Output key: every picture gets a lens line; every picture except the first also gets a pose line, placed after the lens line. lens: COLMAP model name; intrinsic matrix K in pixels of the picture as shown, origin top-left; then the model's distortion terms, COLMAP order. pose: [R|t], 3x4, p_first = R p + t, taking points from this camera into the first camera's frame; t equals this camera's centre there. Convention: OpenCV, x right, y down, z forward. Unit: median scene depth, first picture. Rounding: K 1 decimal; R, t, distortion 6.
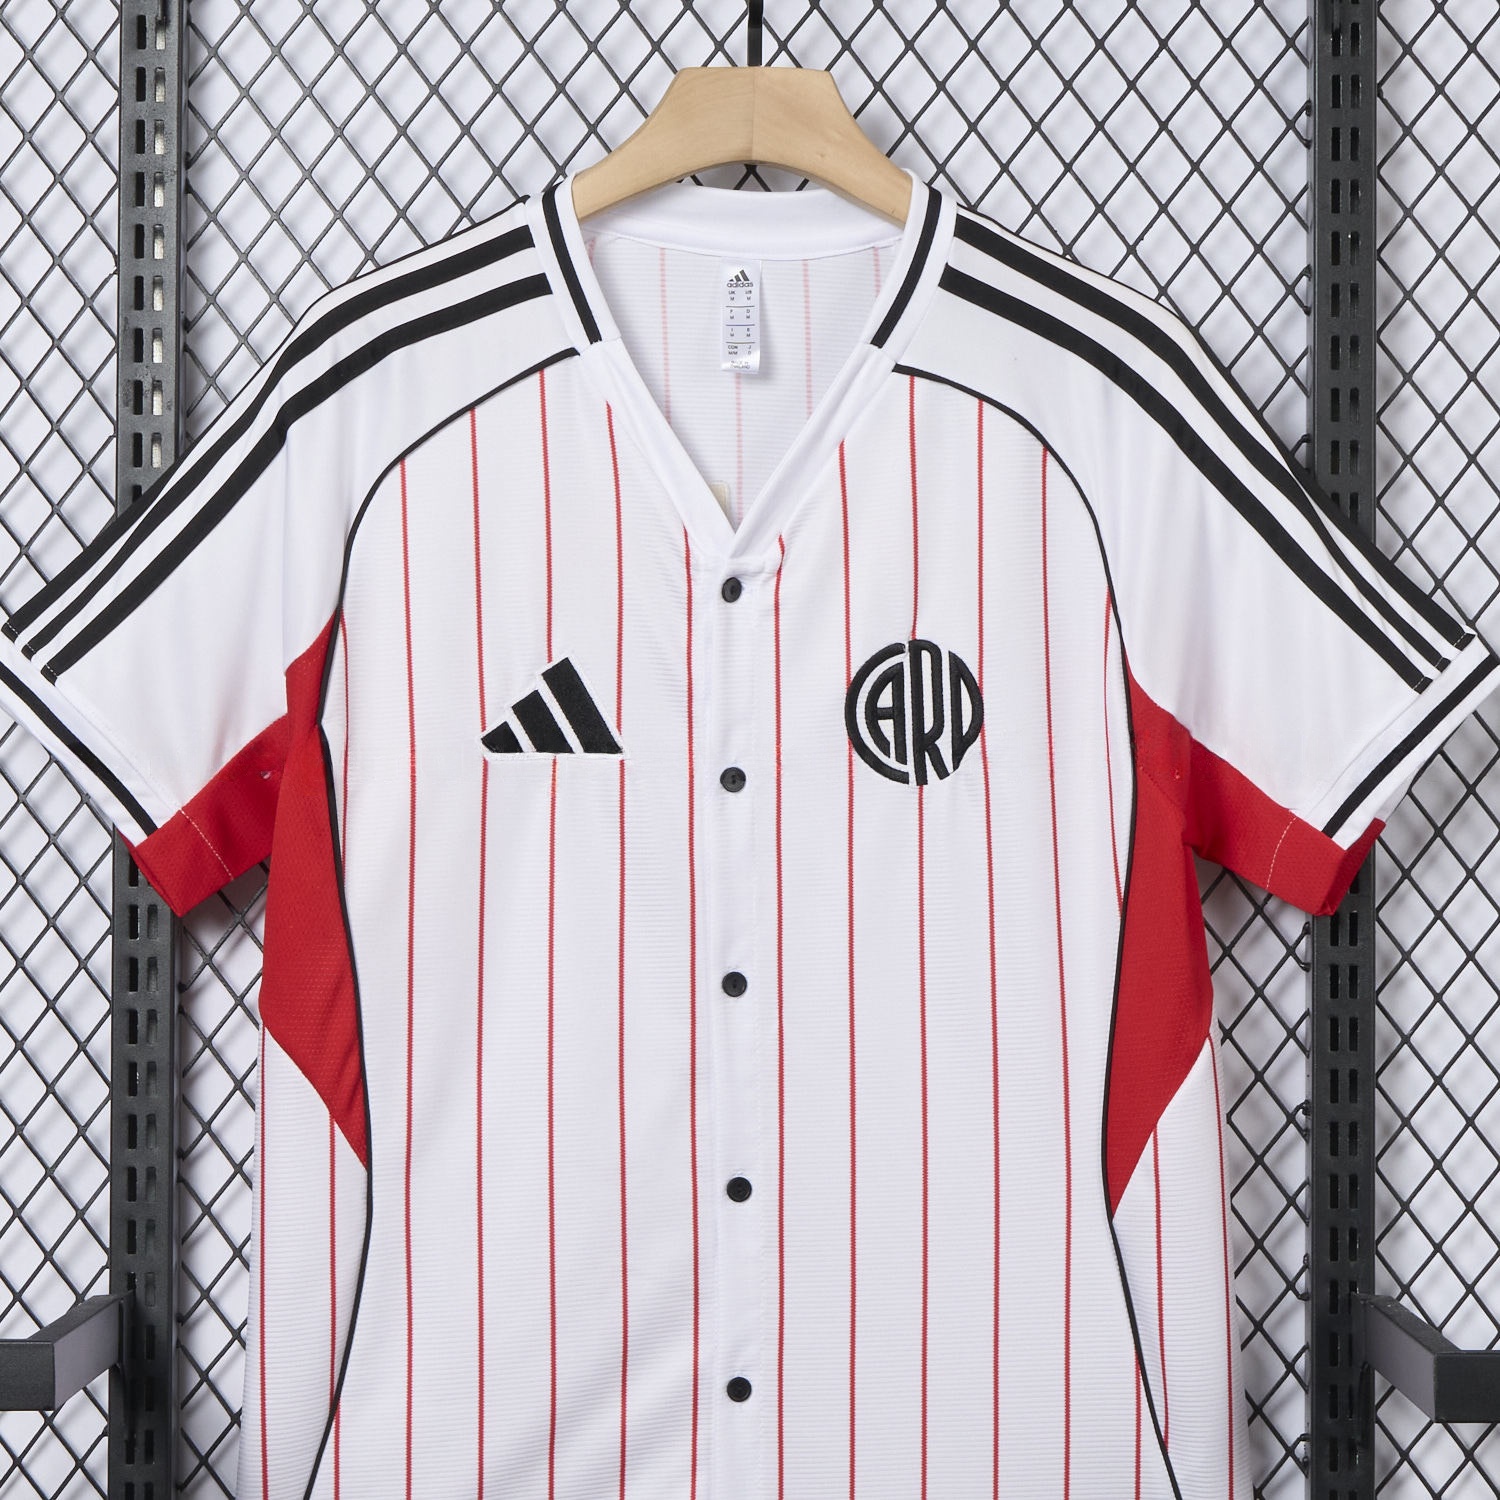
lens RADIAL K [[3366.8, 0, 744.5], [0, 3366.8, 748.8], [0, 0, 1]] dist [0.006917, 0.000000]
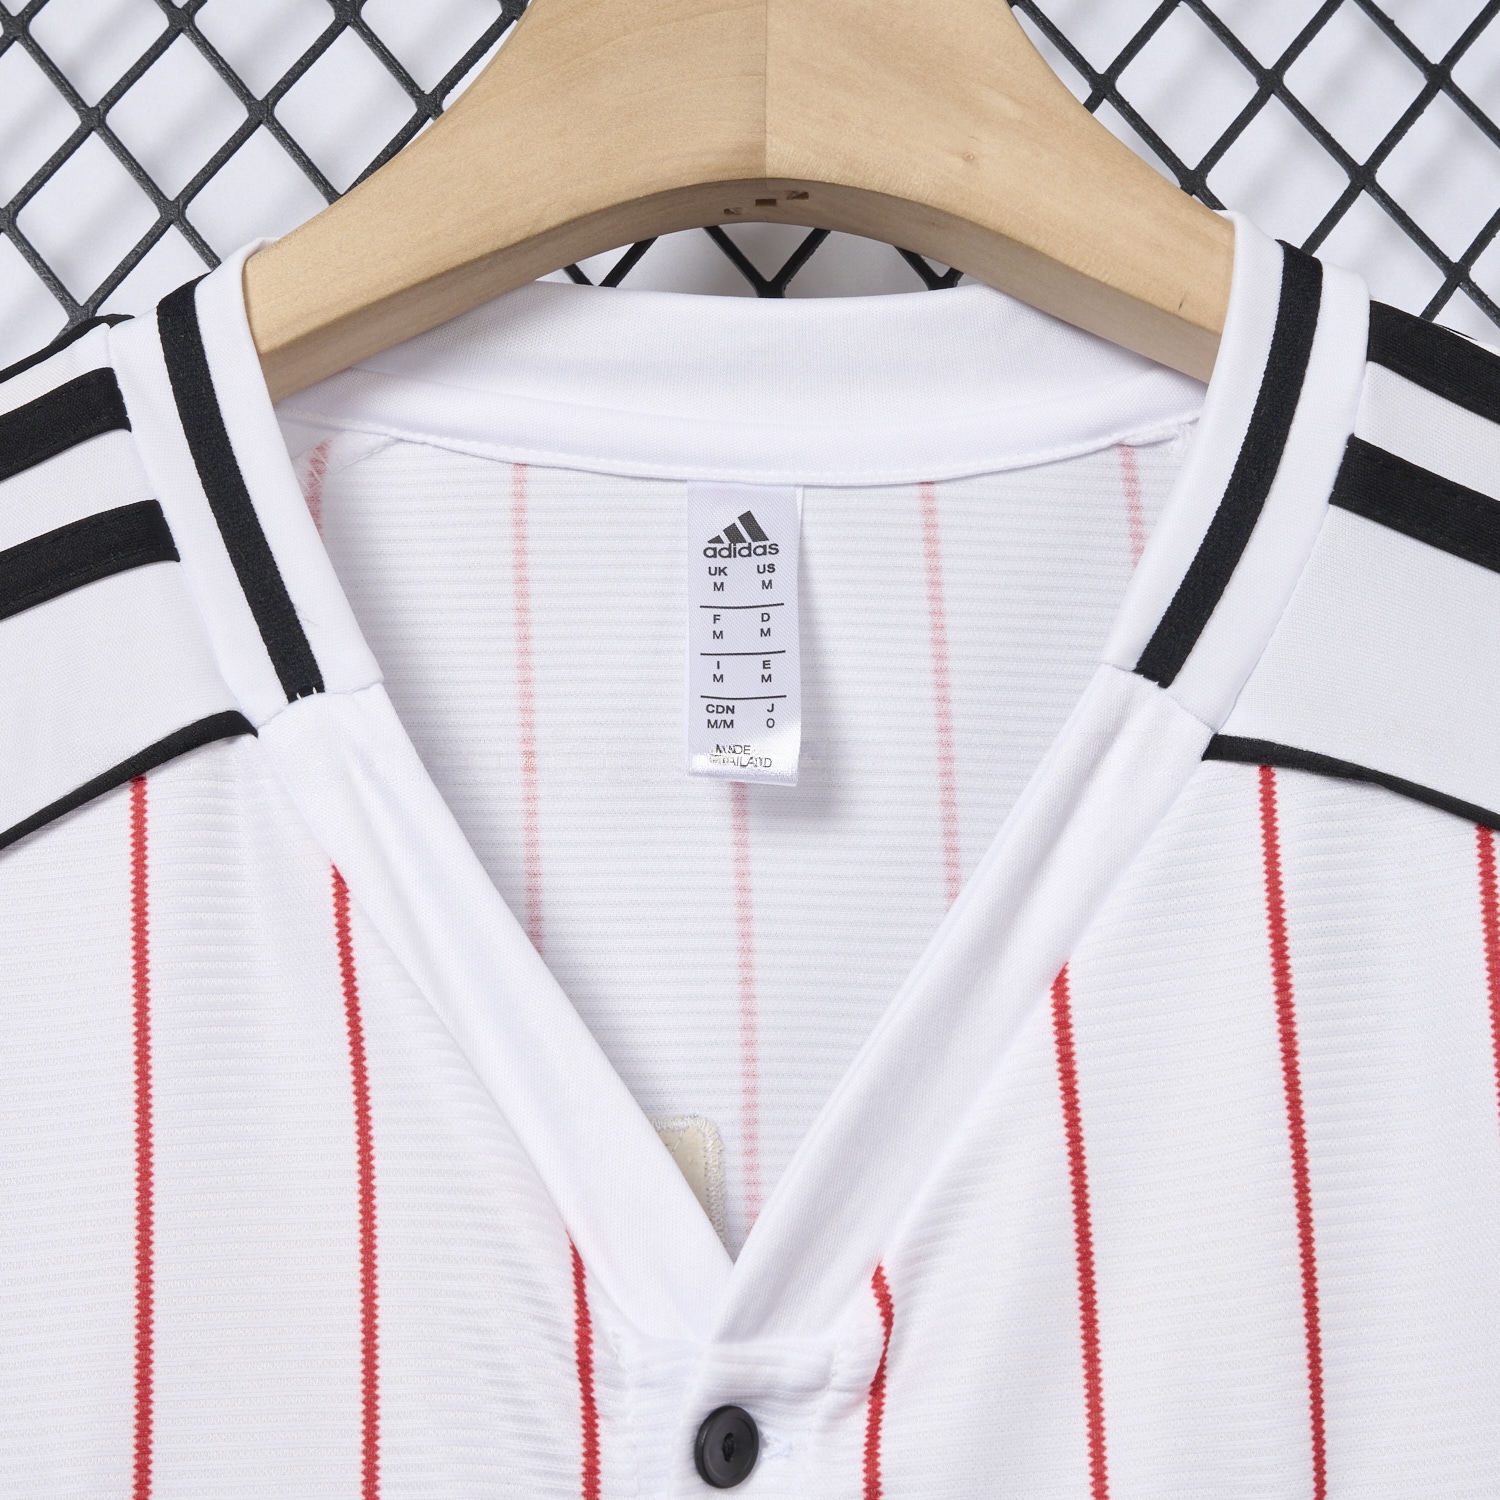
lens RADIAL K [[3366.8, 0, 764.5], [0, 3366.8, 750.4], [0, 0, 1]] dist [0.006917, 0.000000]
pose [[0.999386, -0.026436, -0.023012, 0.008608], [0.018492, 0.955453, -0.294562, -0.016882], [0.029774, 0.293955, 0.955355, 0.685911]]
